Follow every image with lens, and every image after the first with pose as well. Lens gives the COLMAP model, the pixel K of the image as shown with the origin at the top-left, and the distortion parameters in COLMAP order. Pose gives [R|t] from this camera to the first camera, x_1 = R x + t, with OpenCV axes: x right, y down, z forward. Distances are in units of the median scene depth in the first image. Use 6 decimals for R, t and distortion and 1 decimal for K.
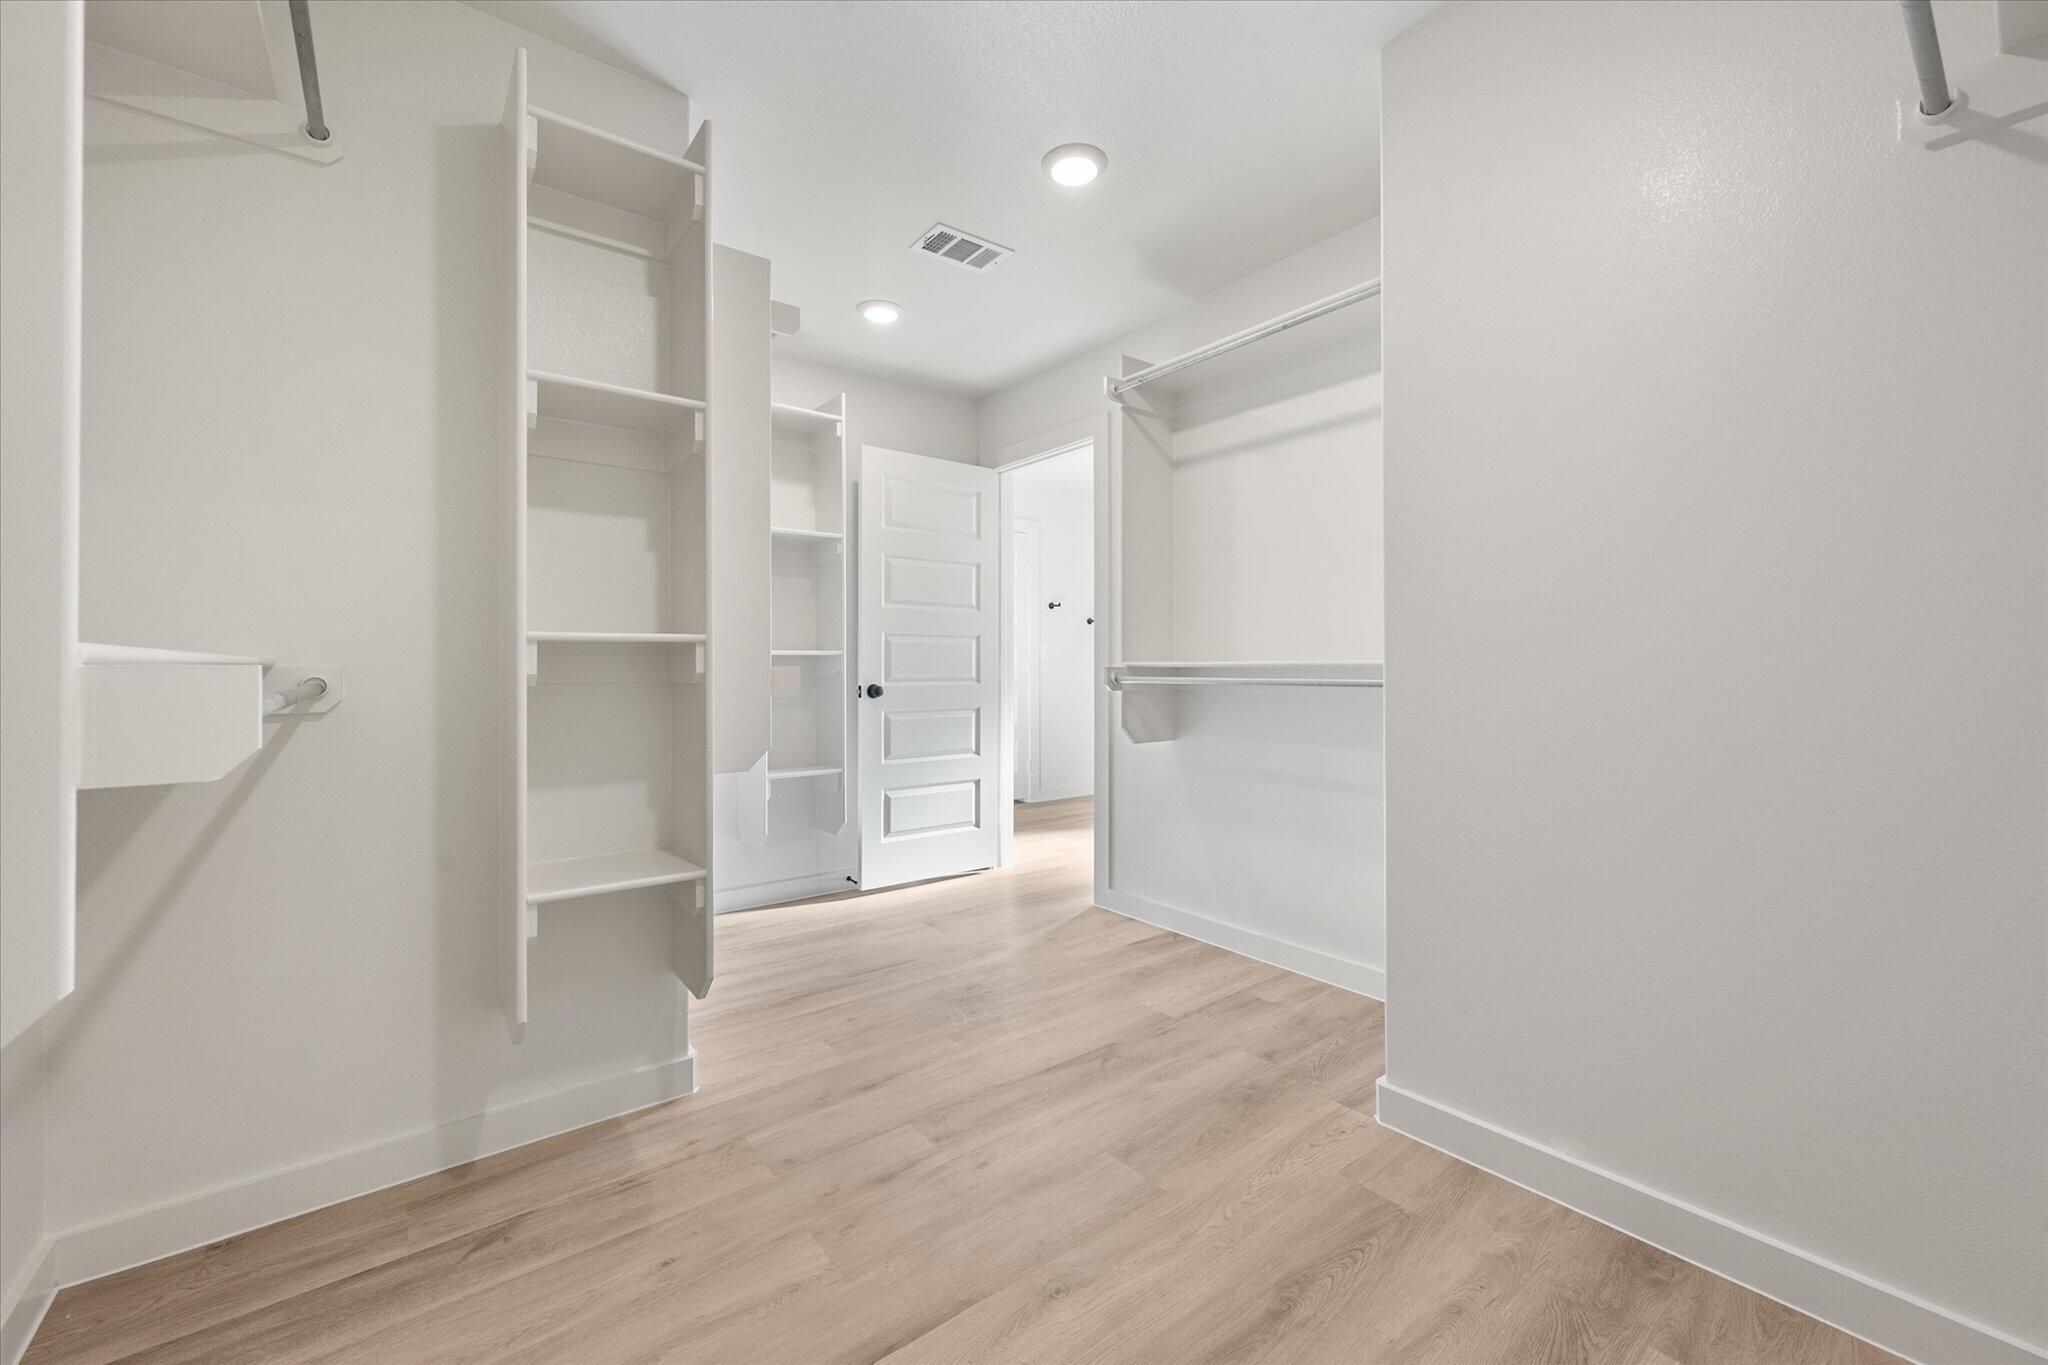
lens RADIAL K [[826.1, 0, 1015.9], [0, 826.1, 665.0], [0, 0, 1]] dist [0.001255, 0.000189]
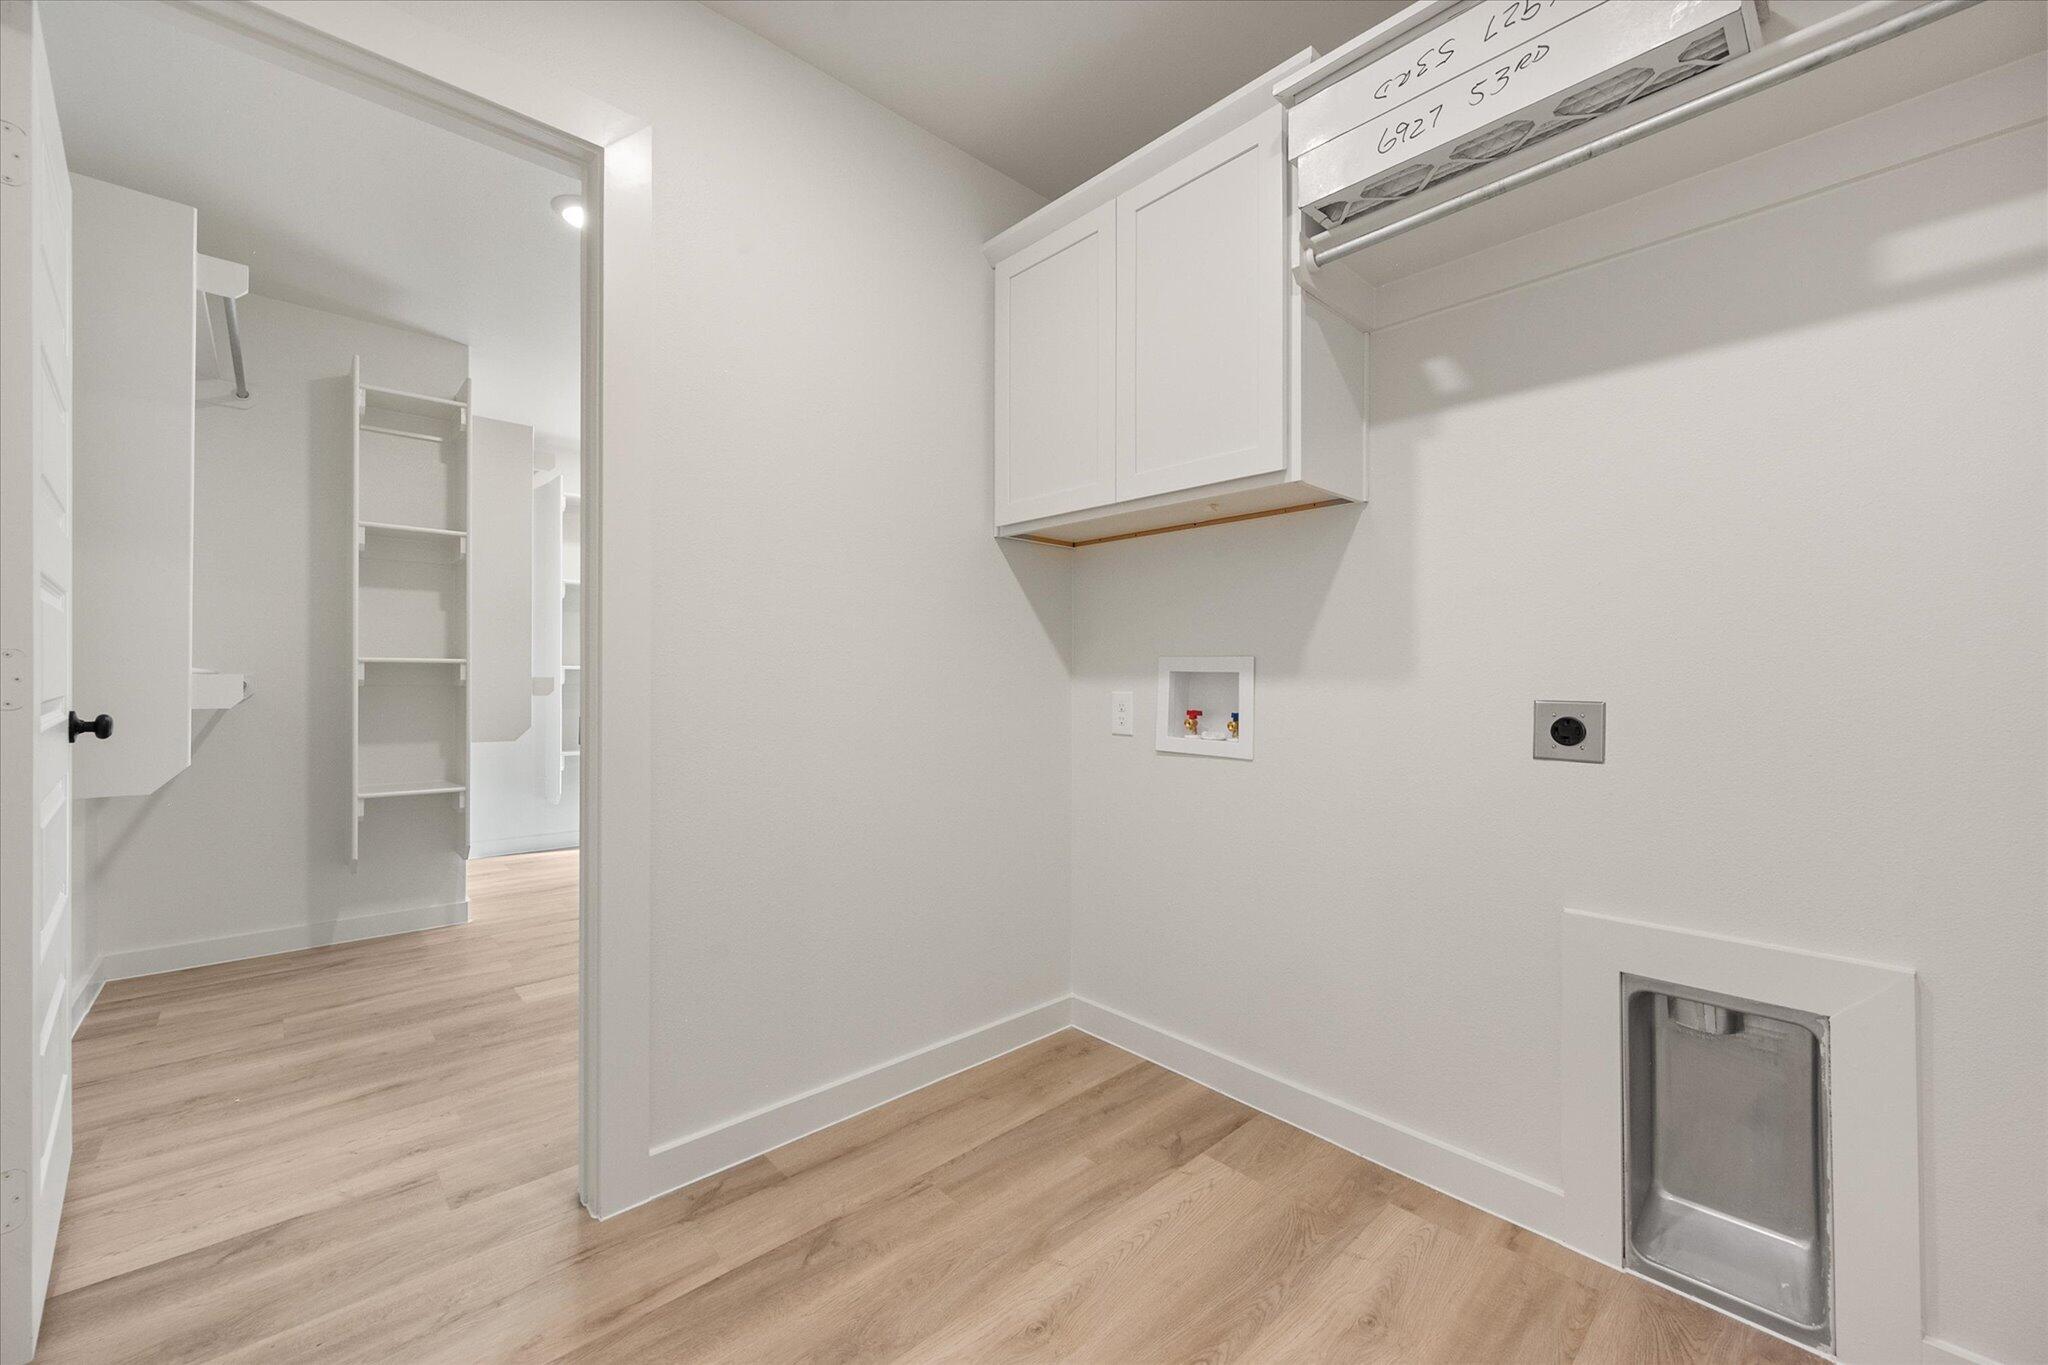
lens RADIAL K [[821.8, 0, 993.5], [0, 821.8, 687.5], [0, 0, 1]] dist [0.013006, -0.000022]
pose [[0.997480, 0.011091, 0.070072, 0.681523], [-0.011732, 0.999893, 0.008739, -0.003908], [-0.069967, -0.009539, 0.997504, -0.936386]]
